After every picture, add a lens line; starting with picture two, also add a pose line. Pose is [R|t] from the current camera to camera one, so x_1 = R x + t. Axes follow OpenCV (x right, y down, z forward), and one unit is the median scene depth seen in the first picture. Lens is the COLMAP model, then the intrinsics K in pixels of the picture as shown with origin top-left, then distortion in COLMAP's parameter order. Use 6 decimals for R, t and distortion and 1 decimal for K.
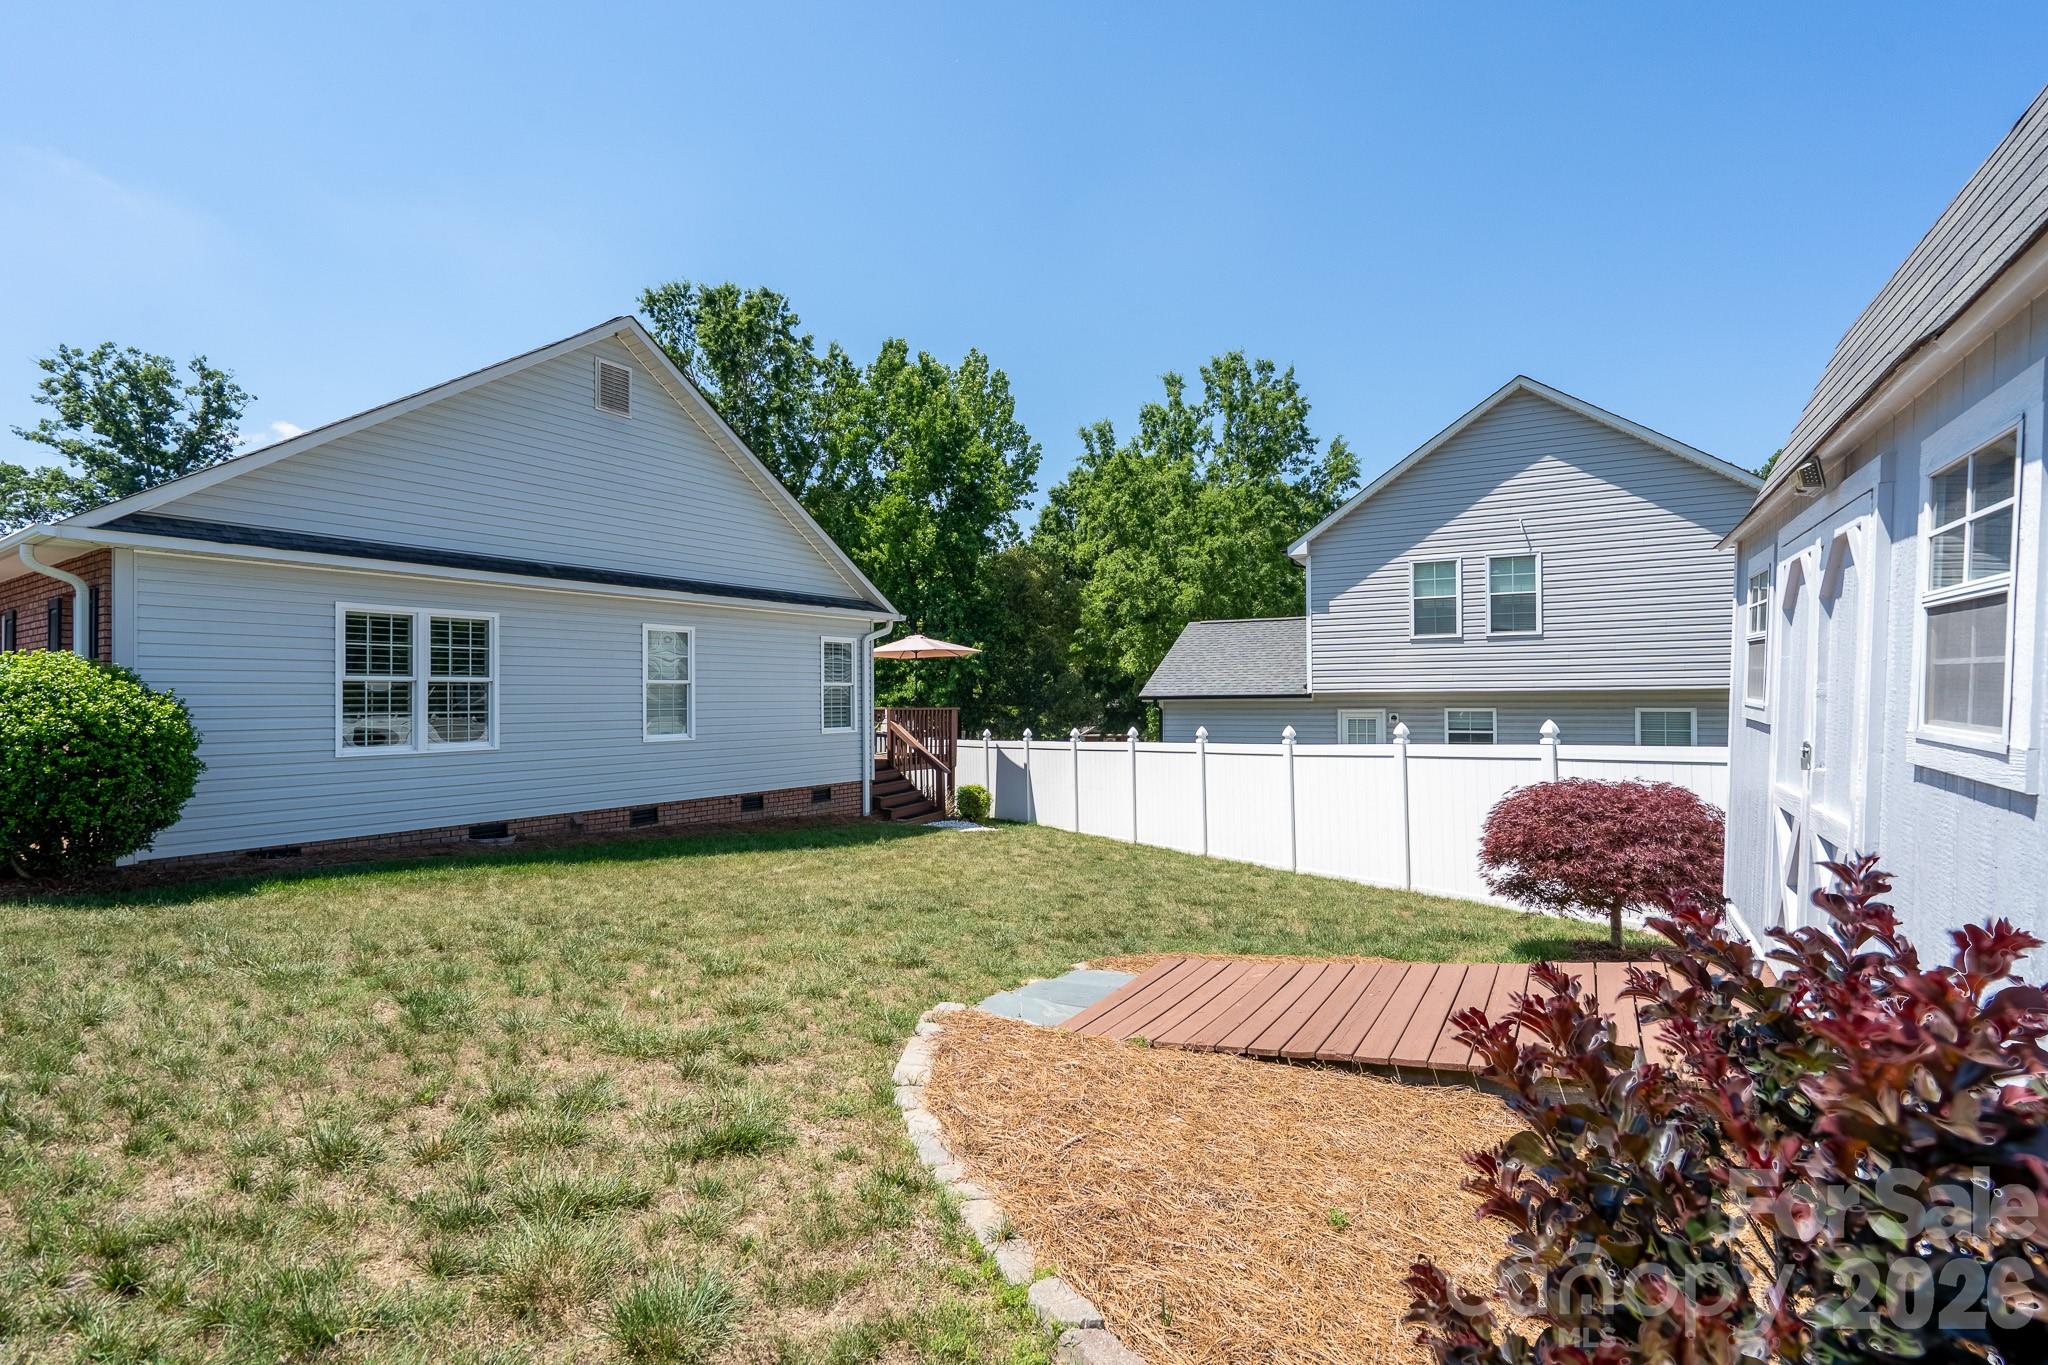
lens RADIAL K [[935.2, 0, 1027.4], [0, 935.2, 673.4], [0, 0, 1]] dist [-0.002194, 0.001086]
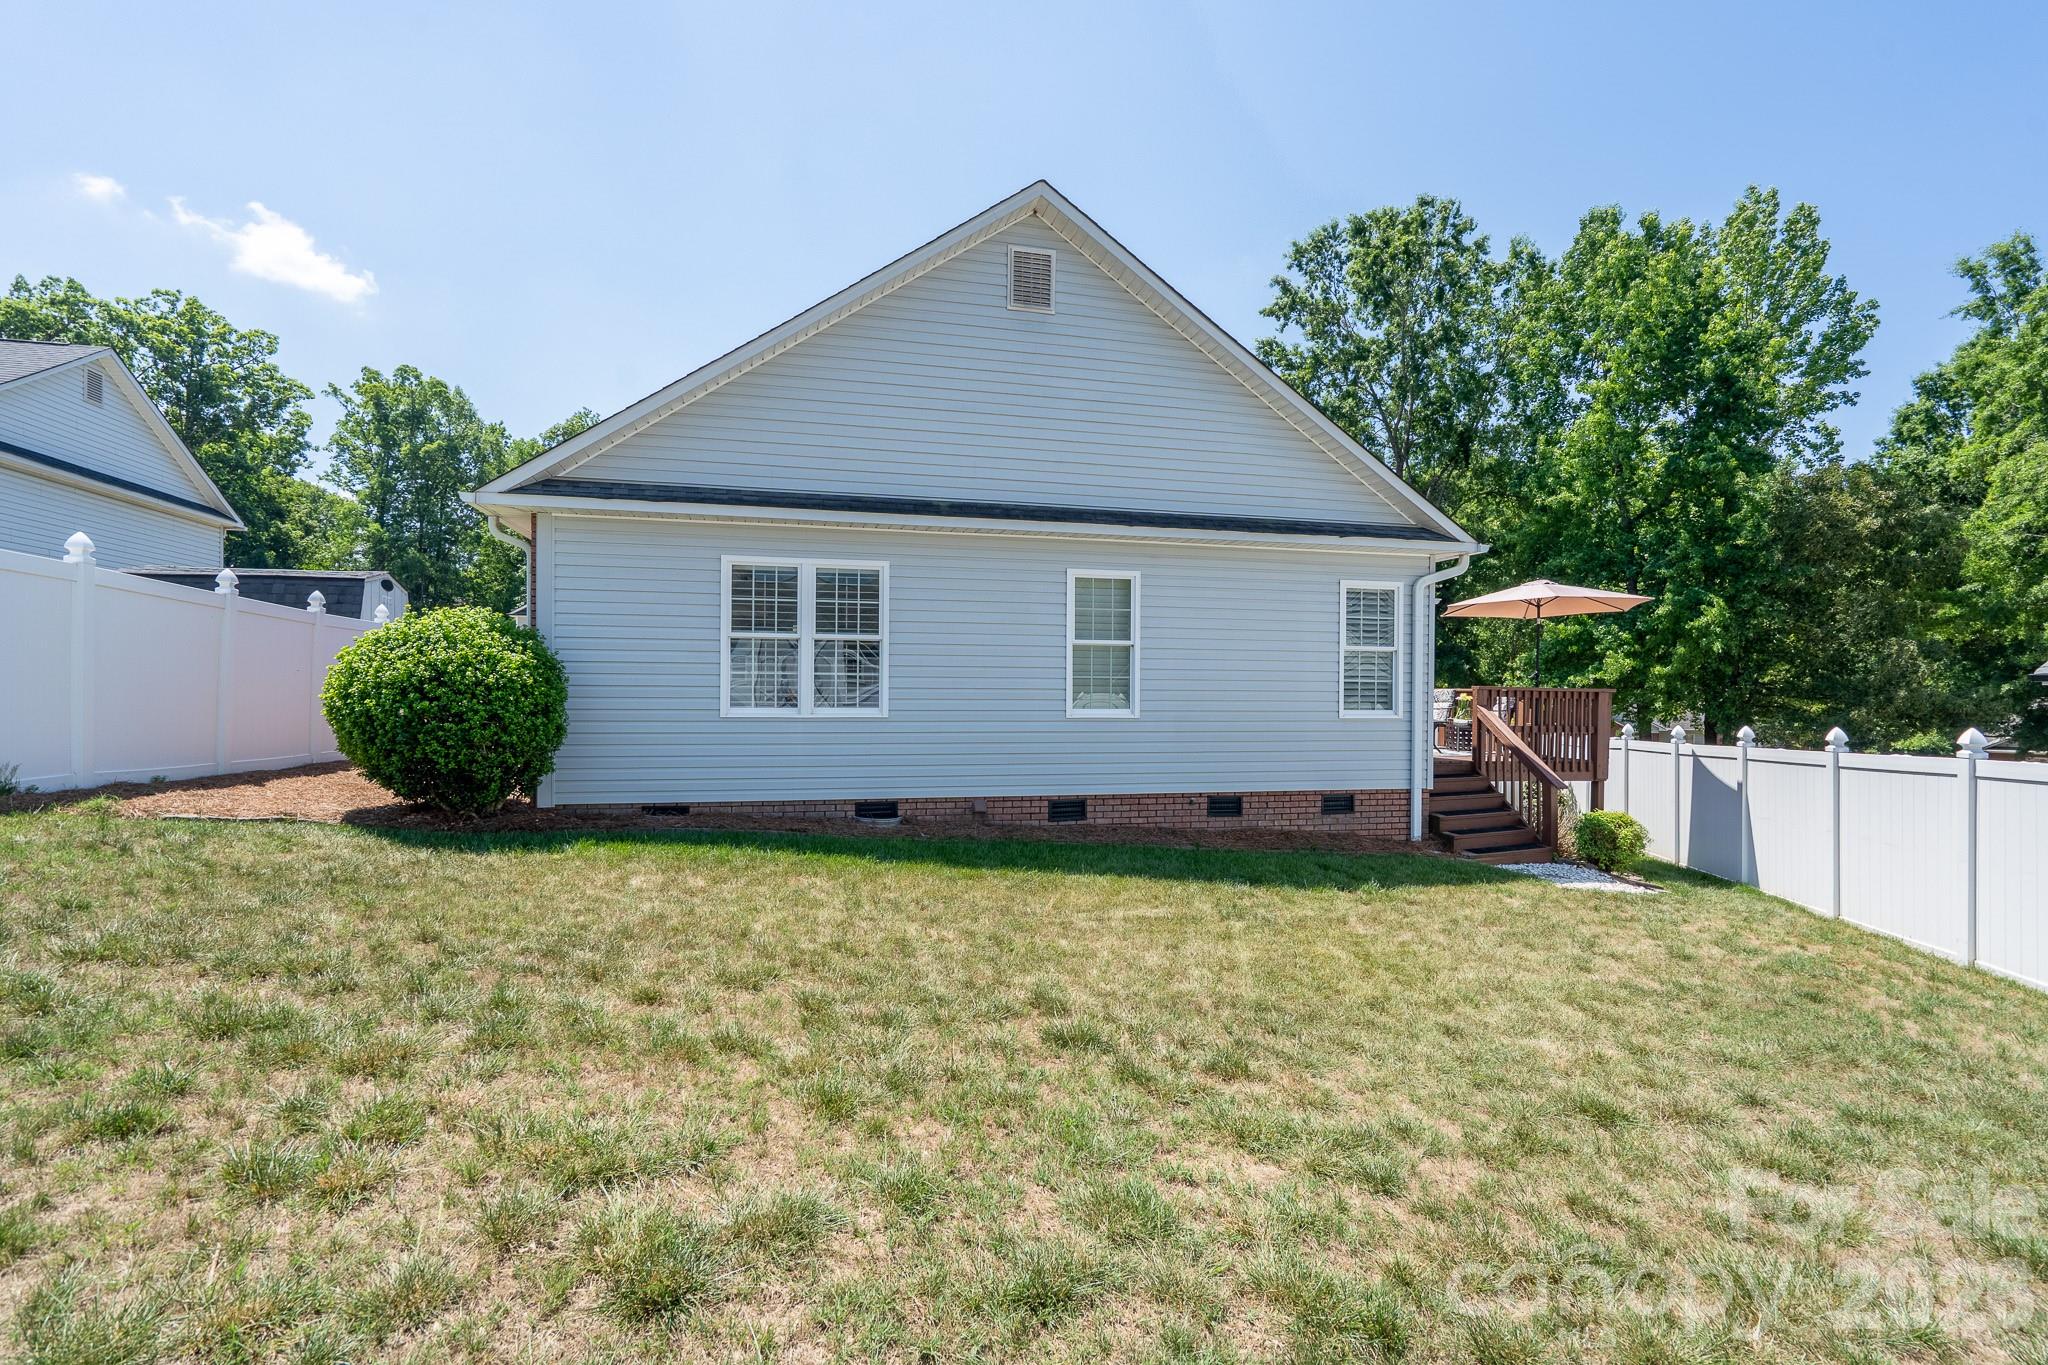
lens RADIAL K [[935.2, 0, 1019.0], [0, 935.2, 694.2], [0, 0, 1]] dist [-0.002194, 0.001086]
pose [[0.725729, 0.013524, -0.687848, 0.090224], [0.005620, 0.999657, 0.025584, 0.026814], [0.687958, -0.022433, 0.725404, 0.319849]]
